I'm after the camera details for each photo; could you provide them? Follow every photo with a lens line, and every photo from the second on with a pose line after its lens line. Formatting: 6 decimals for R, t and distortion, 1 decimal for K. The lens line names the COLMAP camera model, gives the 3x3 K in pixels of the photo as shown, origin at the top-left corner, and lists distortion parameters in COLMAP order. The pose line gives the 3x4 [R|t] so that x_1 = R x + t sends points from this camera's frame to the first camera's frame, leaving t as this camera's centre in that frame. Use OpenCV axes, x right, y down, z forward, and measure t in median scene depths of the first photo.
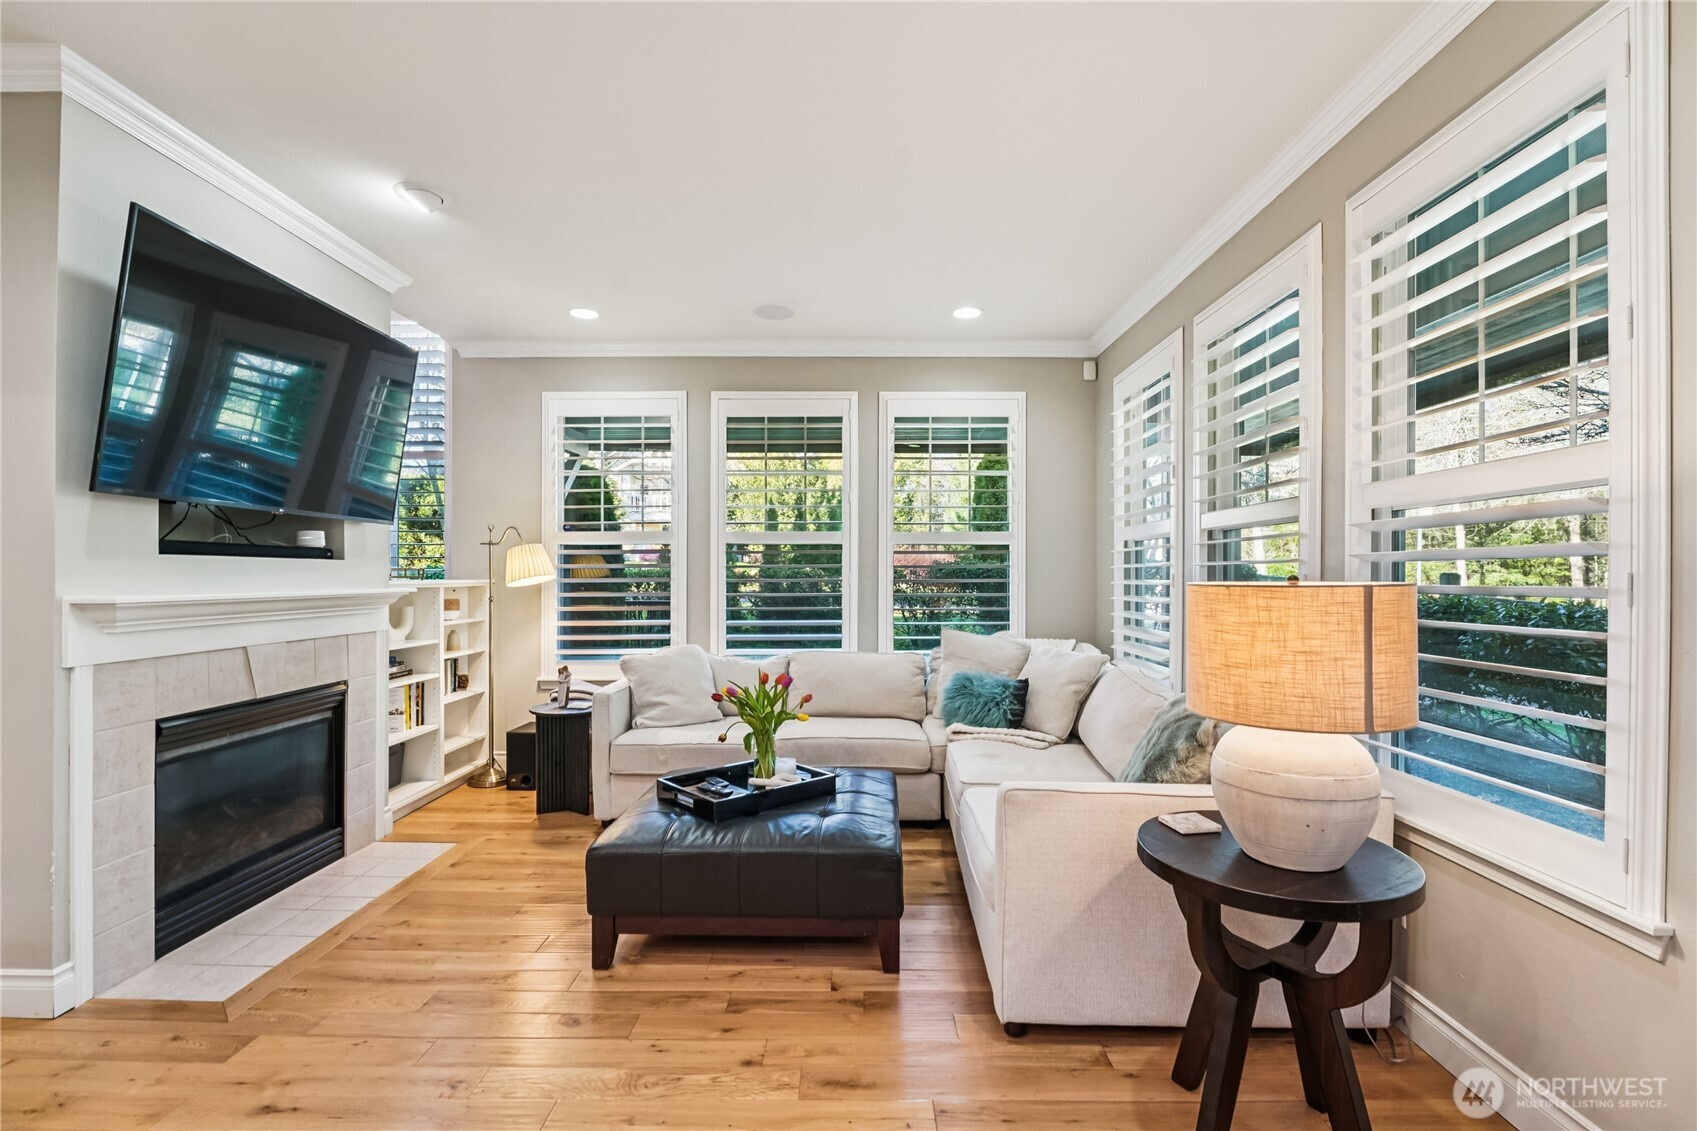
lens RADIAL K [[745.3, 0, 854.7], [0, 745.3, 577.9], [0, 0, 1]] dist [-0.016176, -0.000119]
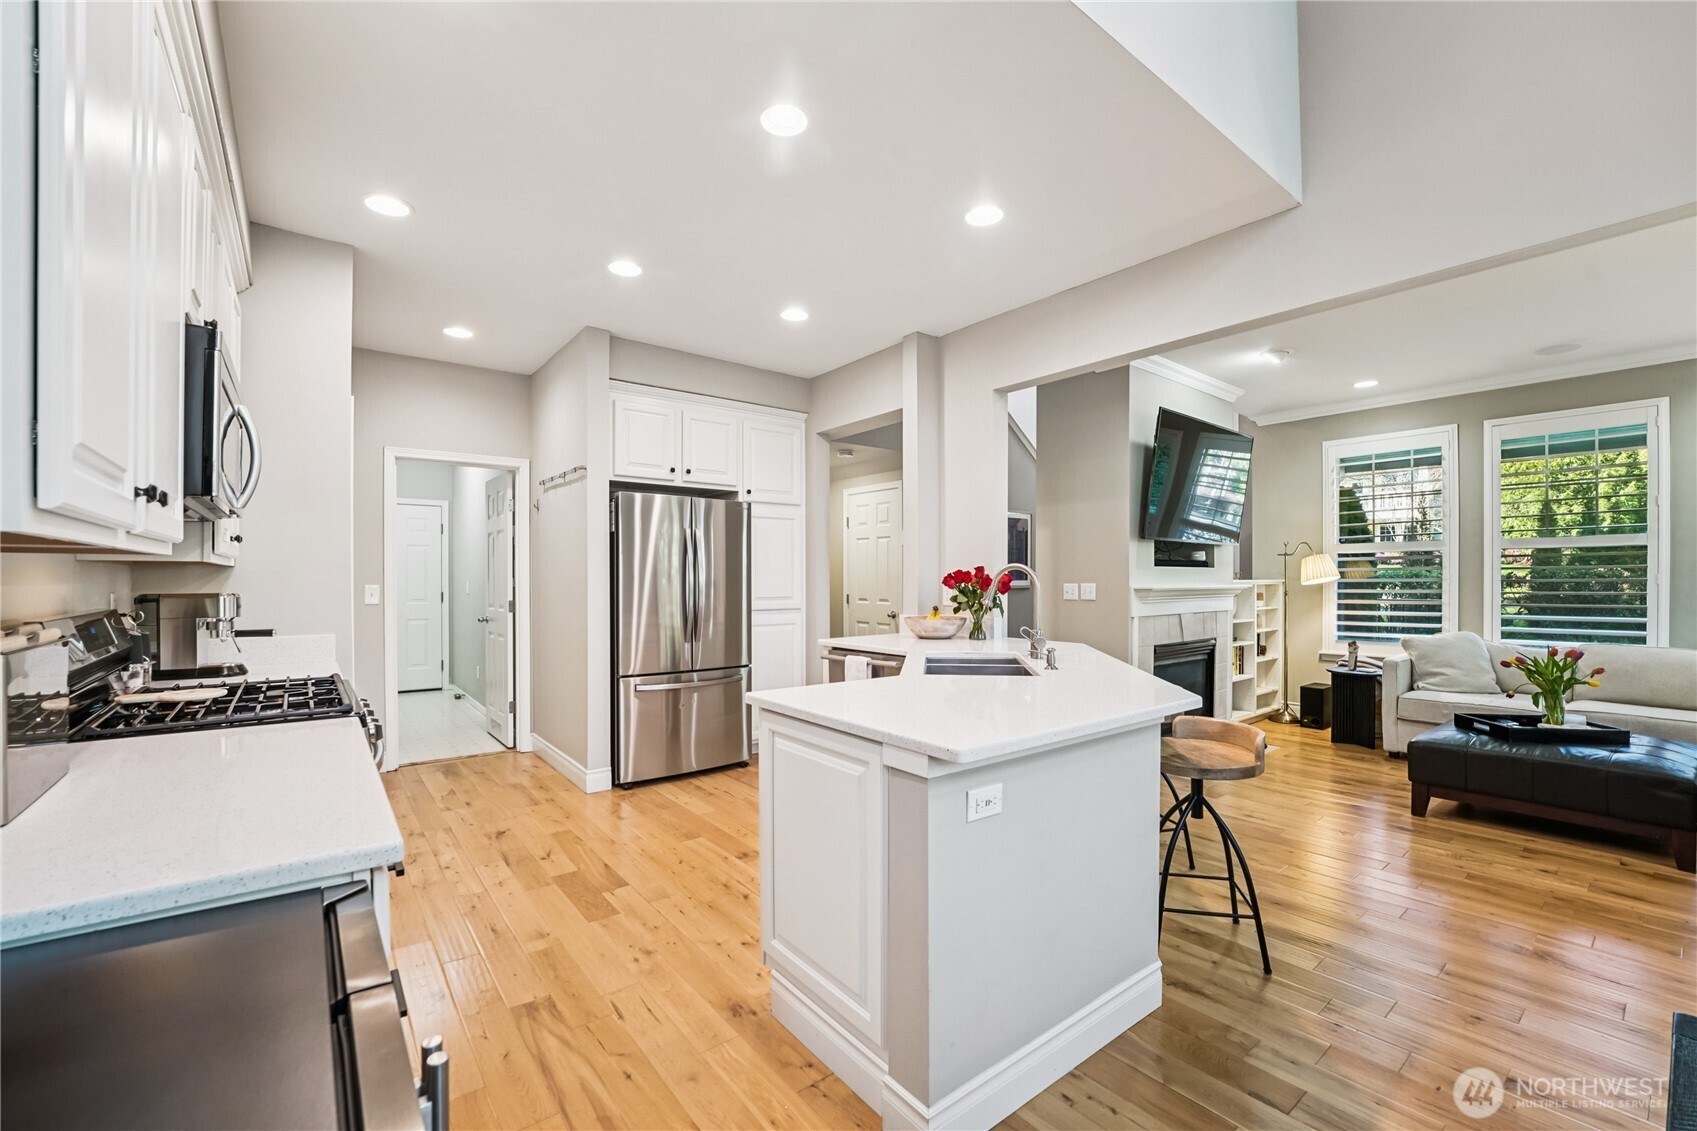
lens RADIAL K [[693.6, 0, 864.2], [0, 693.6, 582.3], [0, 0, 1]] dist [-0.024913, 0.003473]
pose [[0.628199, 0.000818, -0.778053, 0.034704], [-0.000288, 1.000000, 0.000819, 0.007131], [0.778053, -0.000290, 0.628199, -0.520124]]
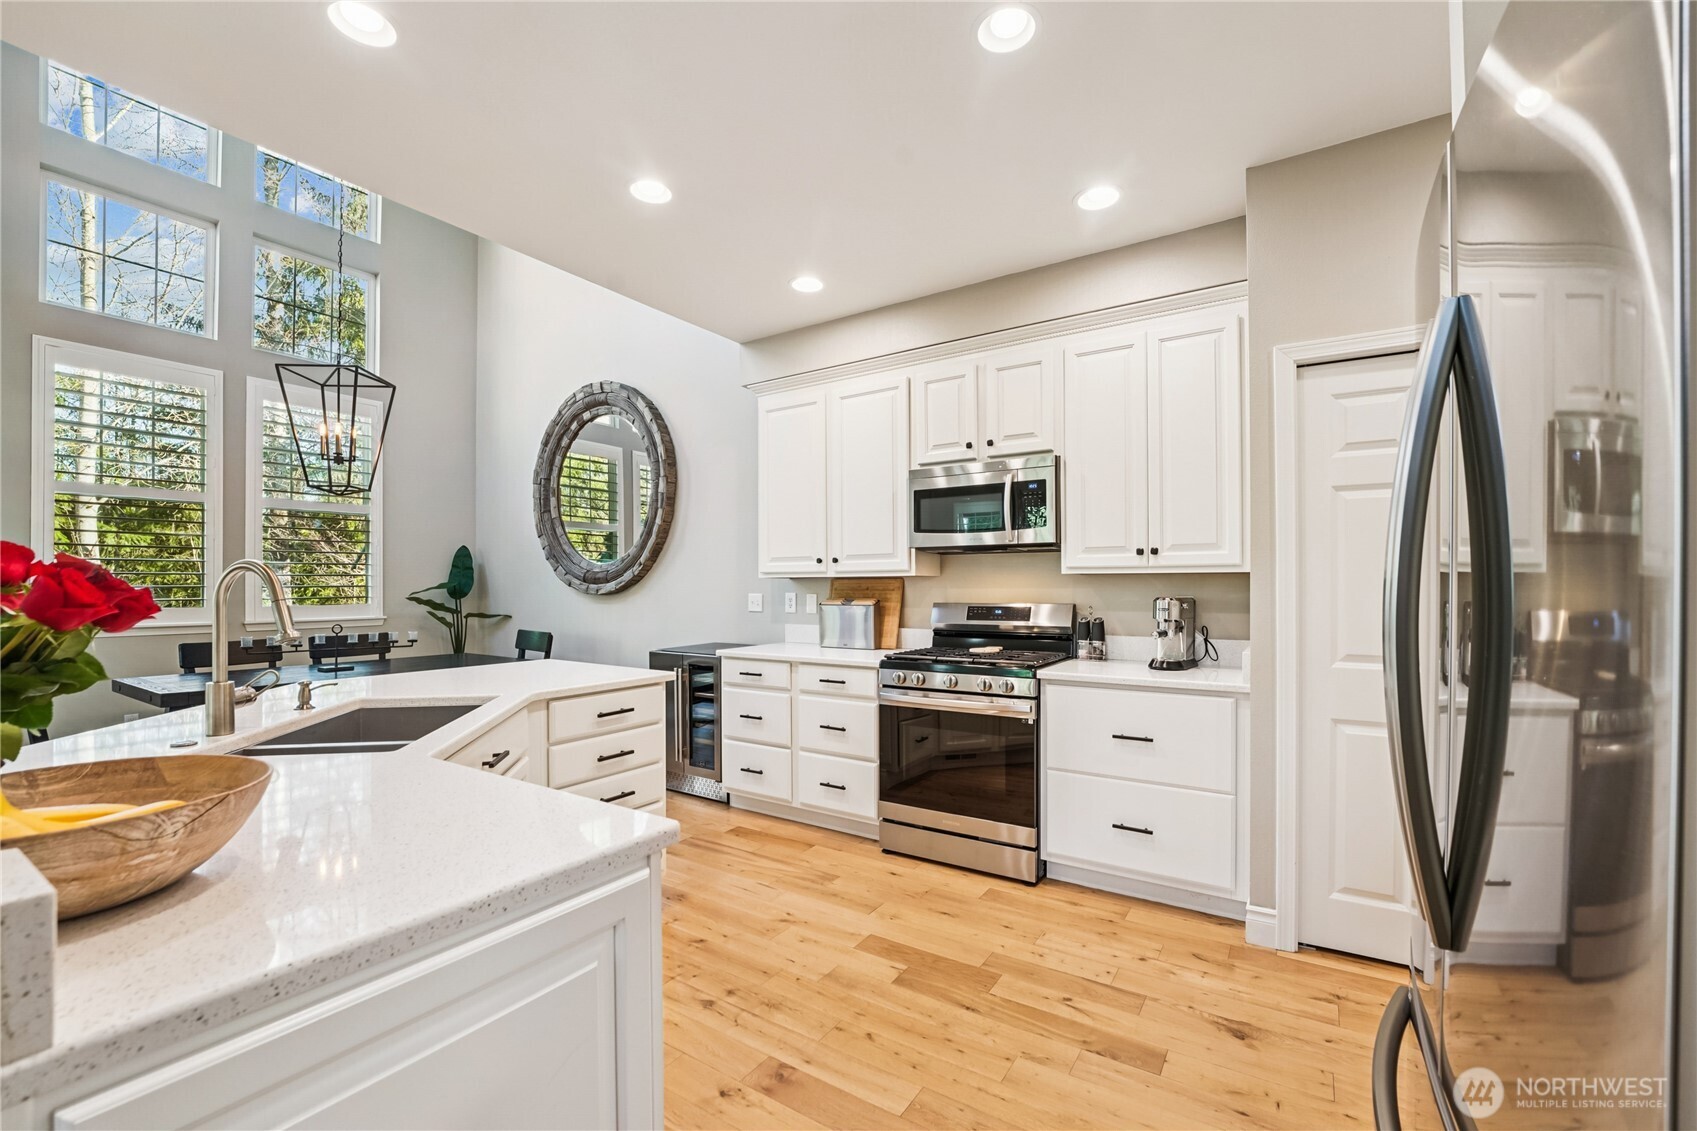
lens RADIAL K [[693.6, 0, 872.1], [0, 693.6, 588.1], [0, 0, 1]] dist [-0.024913, 0.003473]
pose [[-0.839382, 0.000506, 0.543542, -0.918595], [0.003868, 0.999980, 0.005042, 0.005527], [-0.543529, 0.006334, -0.839367, 0.174118]]
